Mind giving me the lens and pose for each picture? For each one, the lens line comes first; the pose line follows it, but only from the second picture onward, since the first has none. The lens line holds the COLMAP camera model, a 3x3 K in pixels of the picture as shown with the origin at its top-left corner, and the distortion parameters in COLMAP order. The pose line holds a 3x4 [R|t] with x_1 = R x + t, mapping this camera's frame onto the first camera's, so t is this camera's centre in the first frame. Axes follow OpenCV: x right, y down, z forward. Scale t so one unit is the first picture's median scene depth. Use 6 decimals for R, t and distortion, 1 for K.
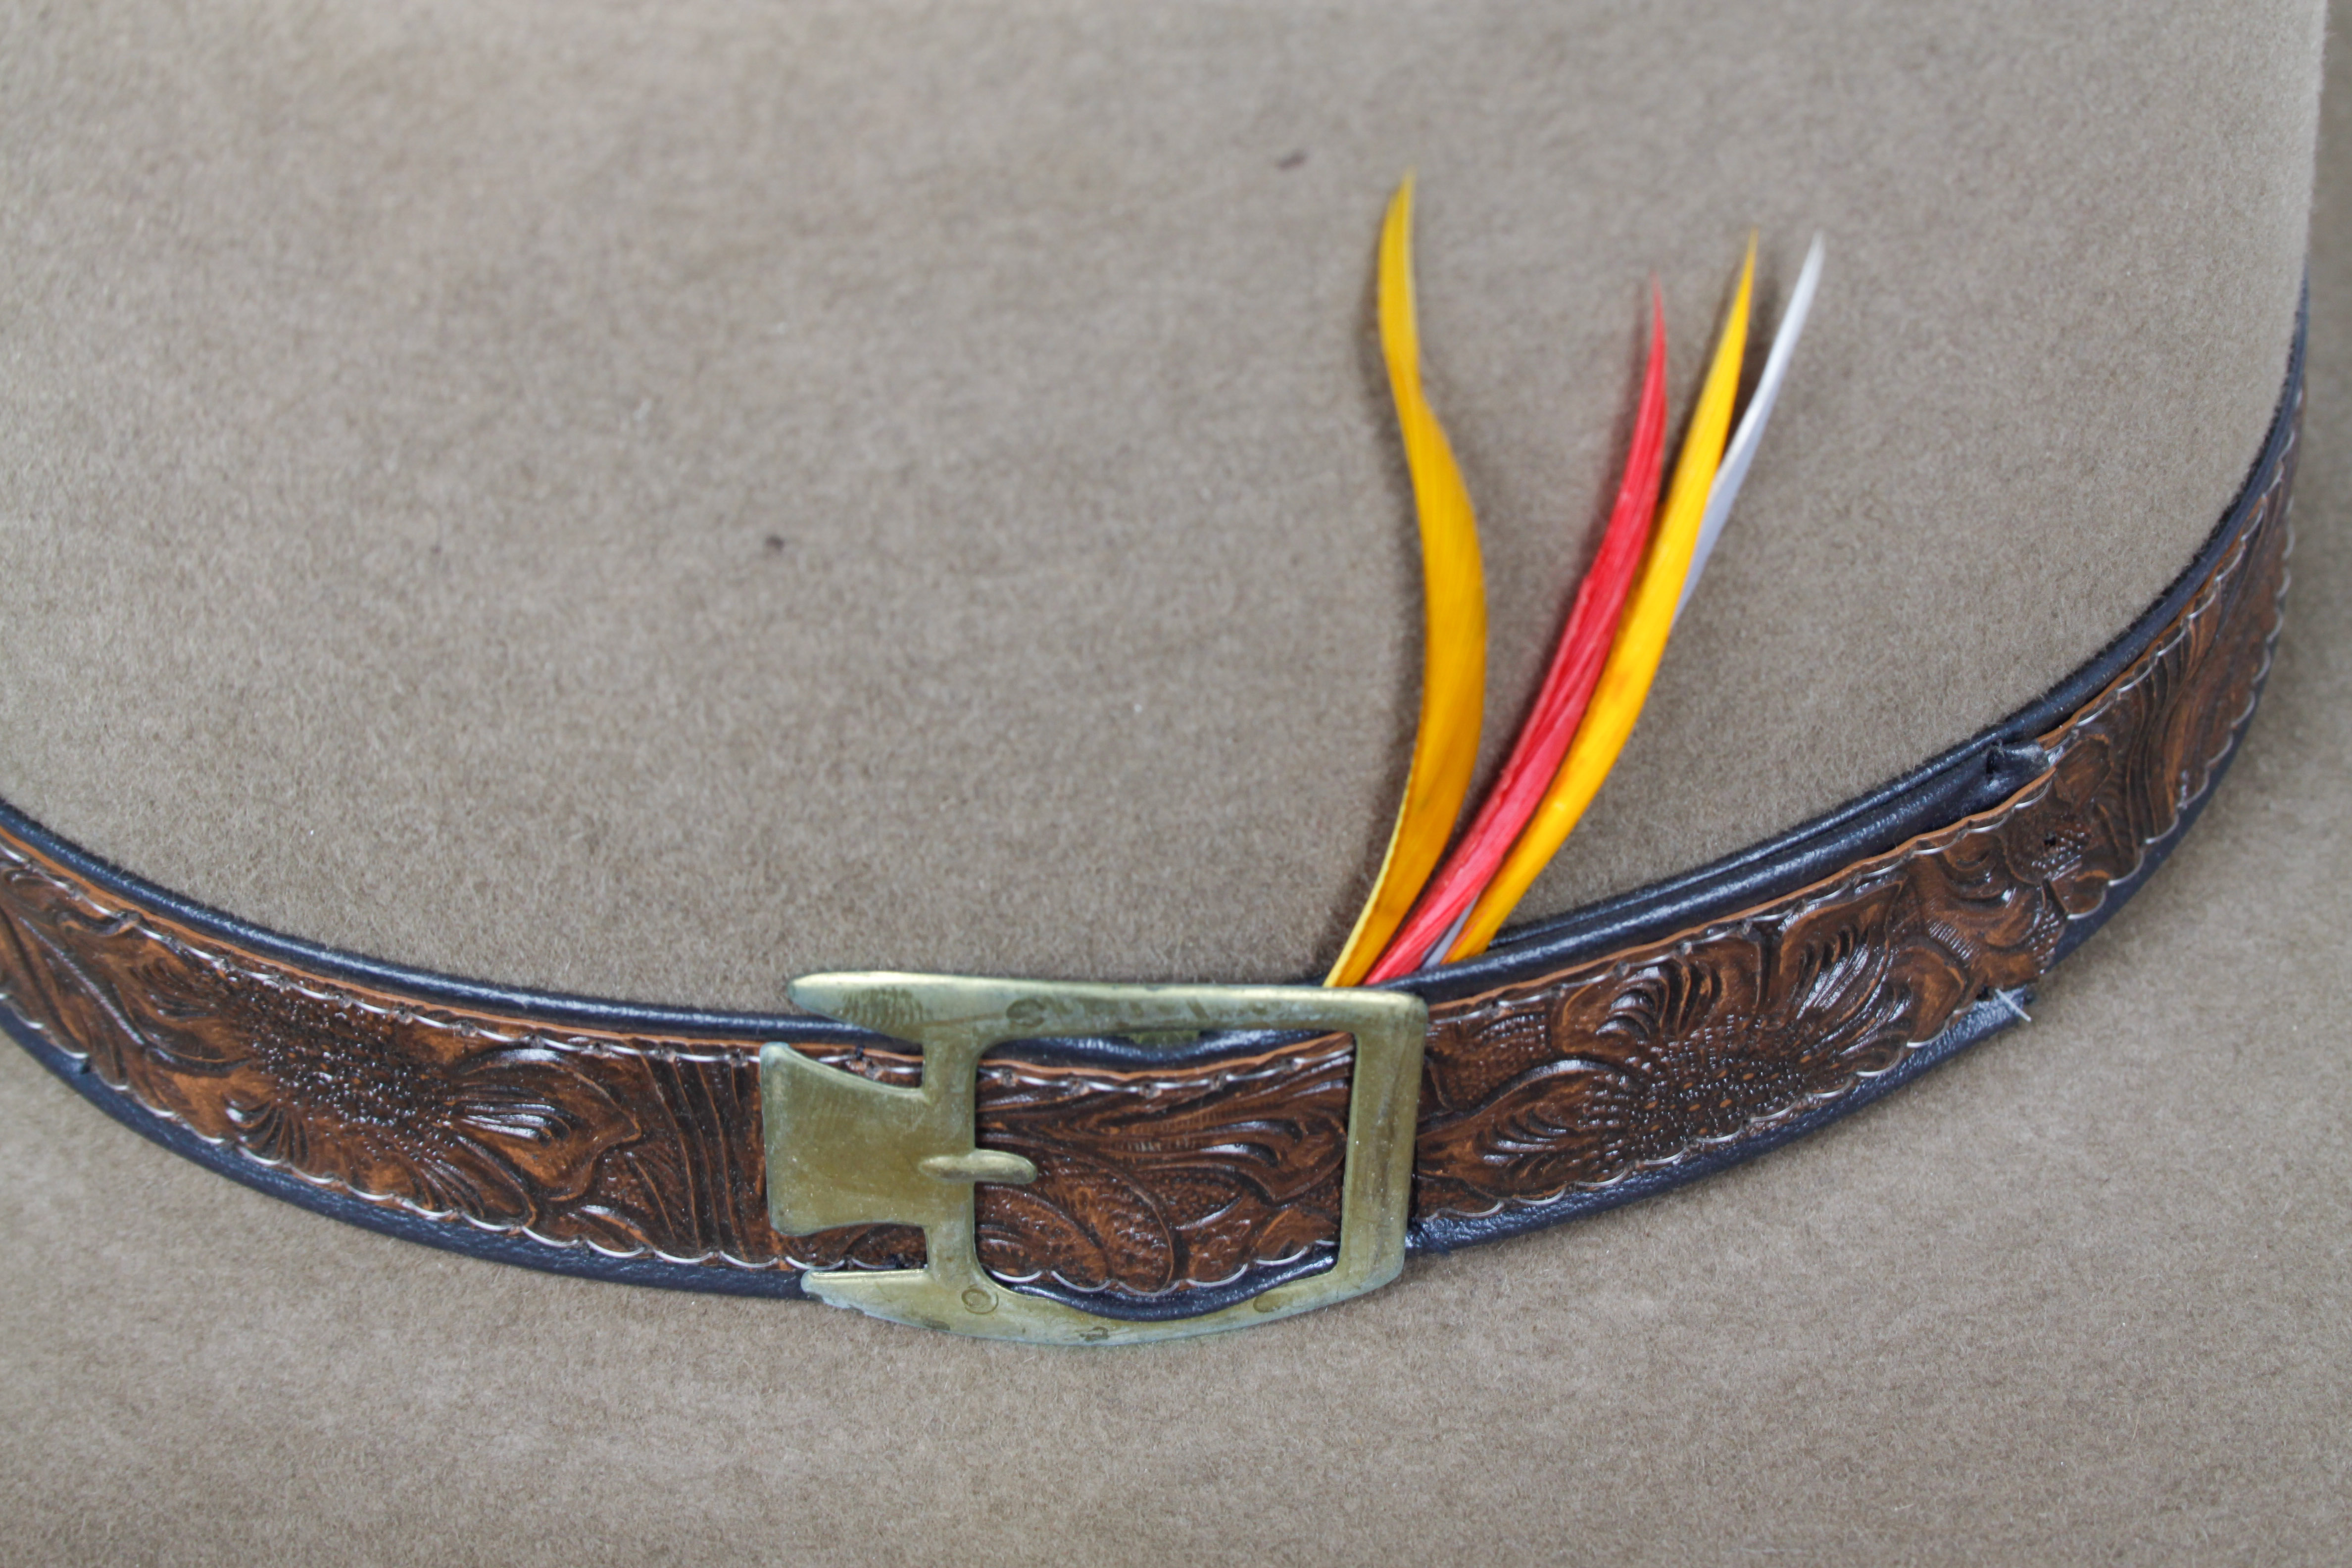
lens RADIAL K [[4073.5, 0, 1199.6], [0, 4073.5, 790.7], [0, 0, 1]] dist [0.008811, 0.000000]
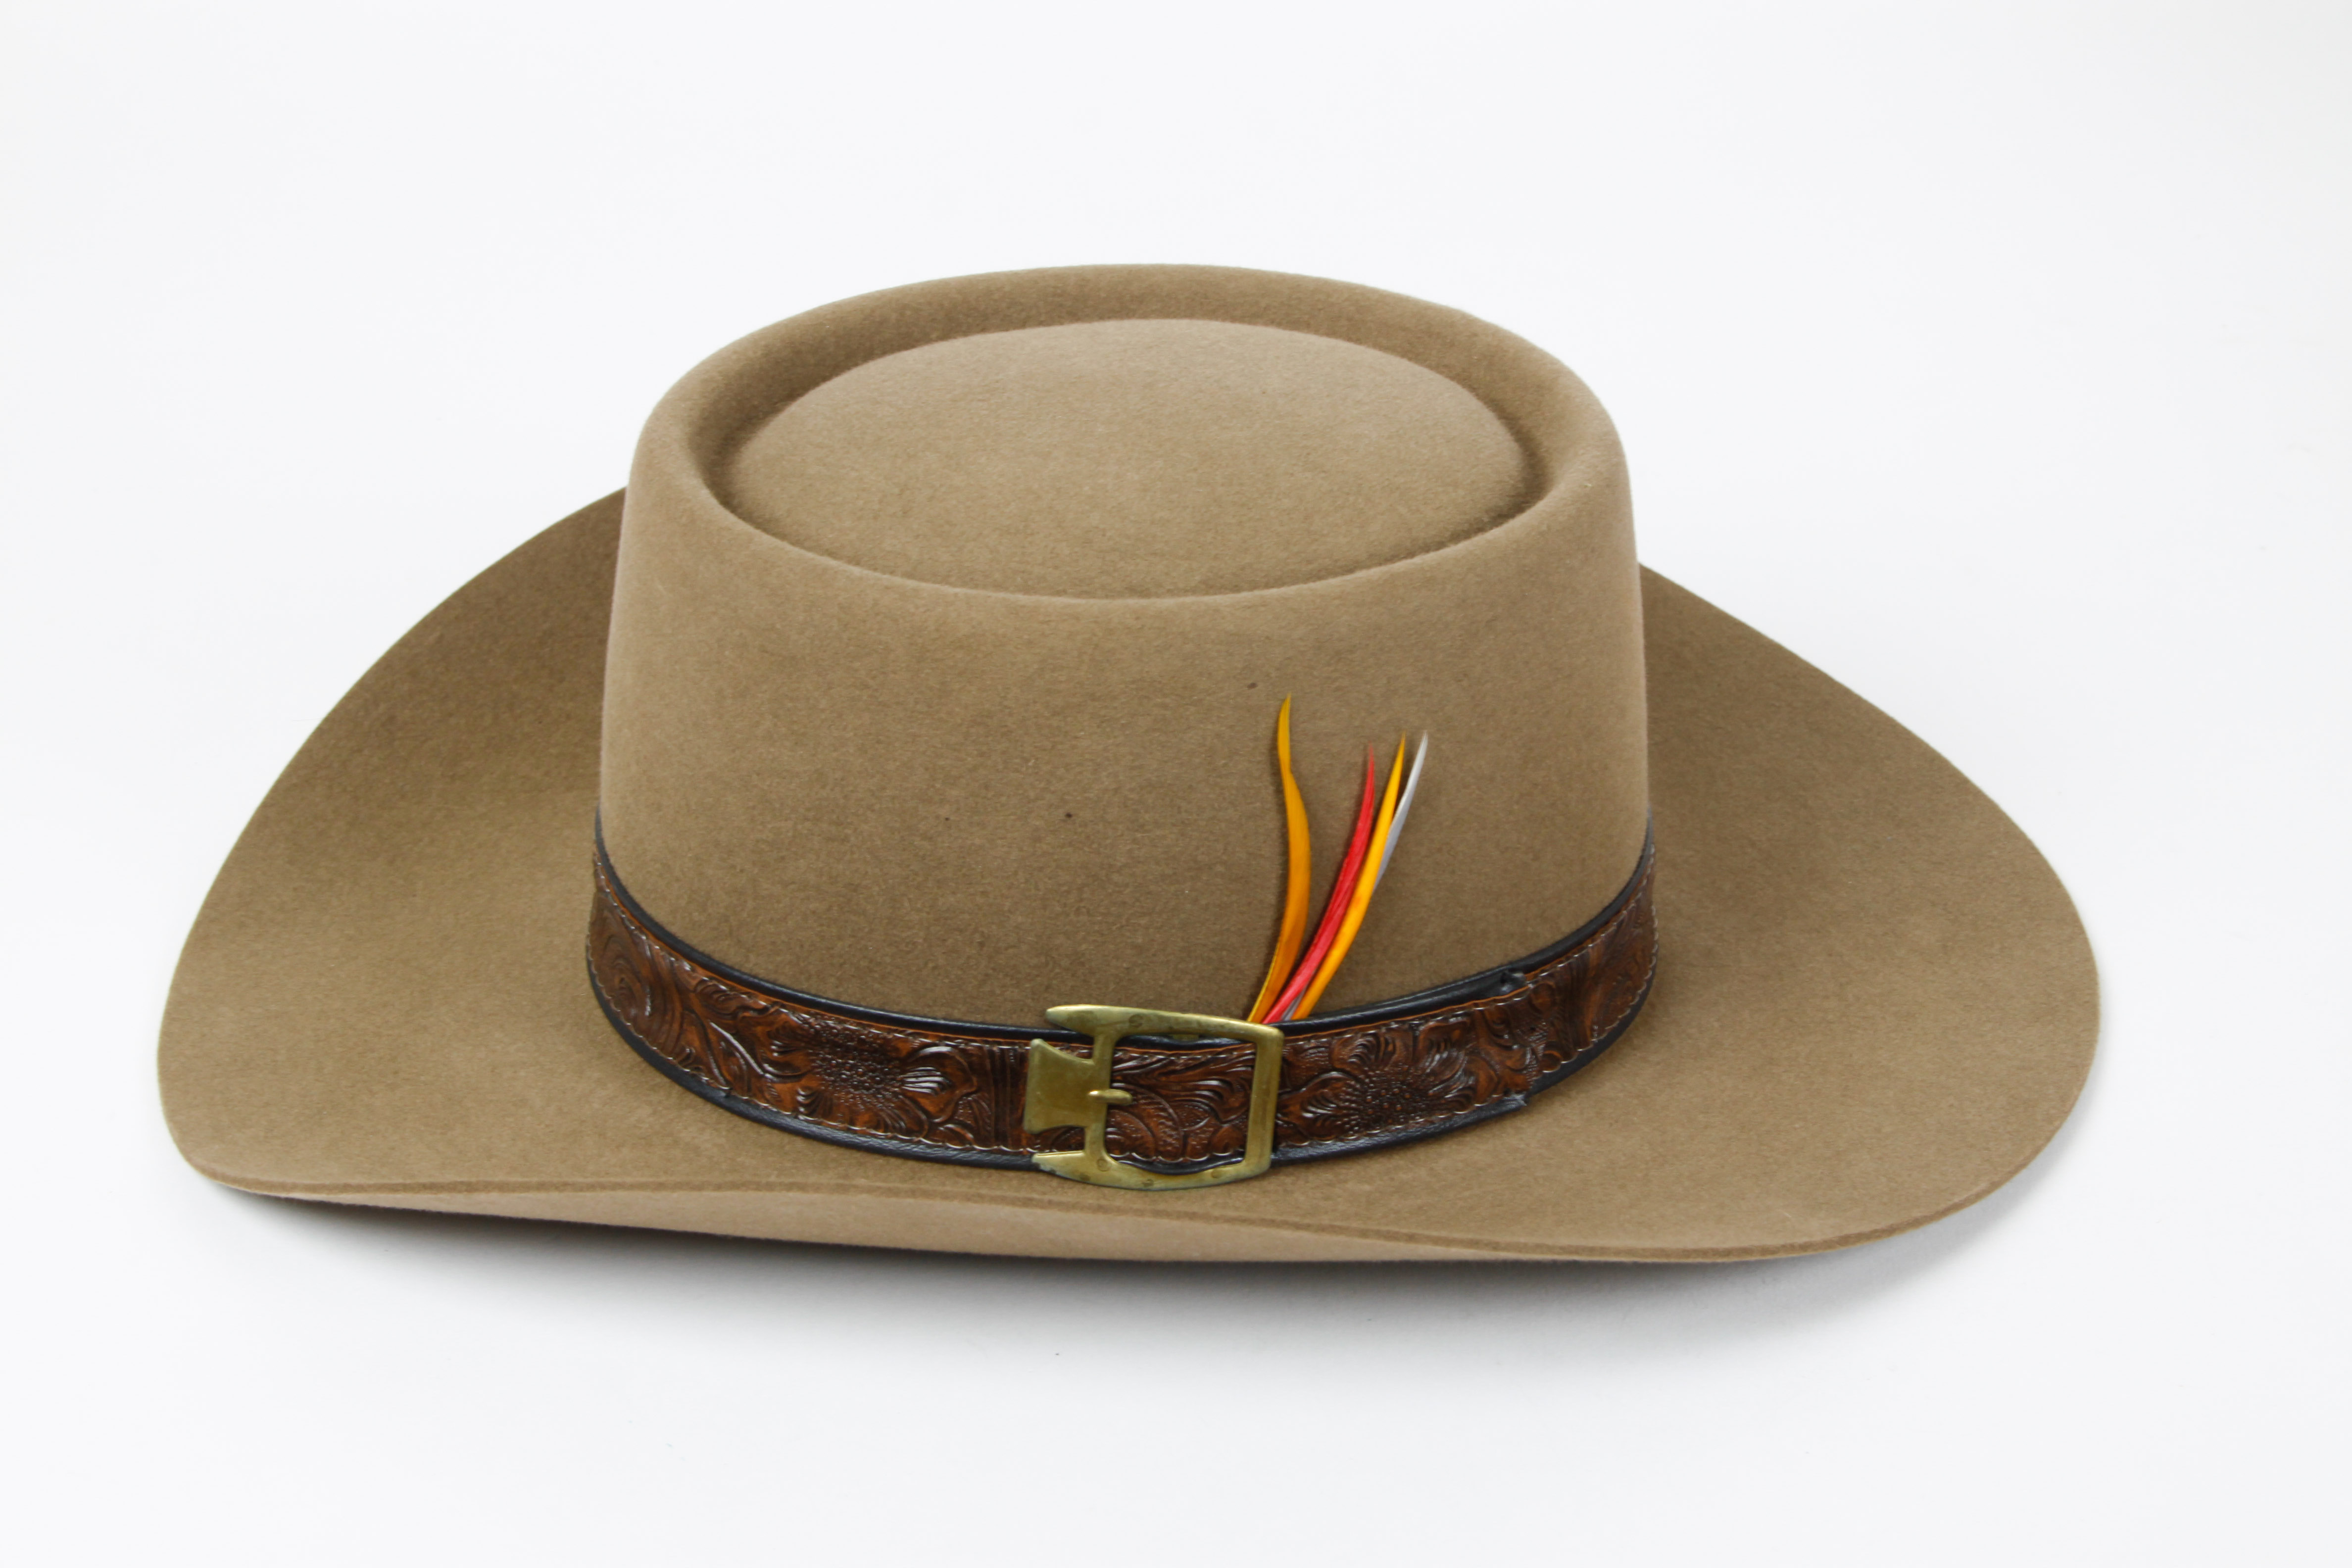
lens RADIAL K [[5711.7, 0, 1169.7], [0, 5711.7, 780.8], [0, 0, 1]] dist [0.038164, 0.000000]
pose [[0.998102, 0.046173, 0.040751, -0.184654], [-0.031273, 0.950061, -0.310494, 1.094729], [-0.053053, 0.308631, 0.949701, -2.681961]]
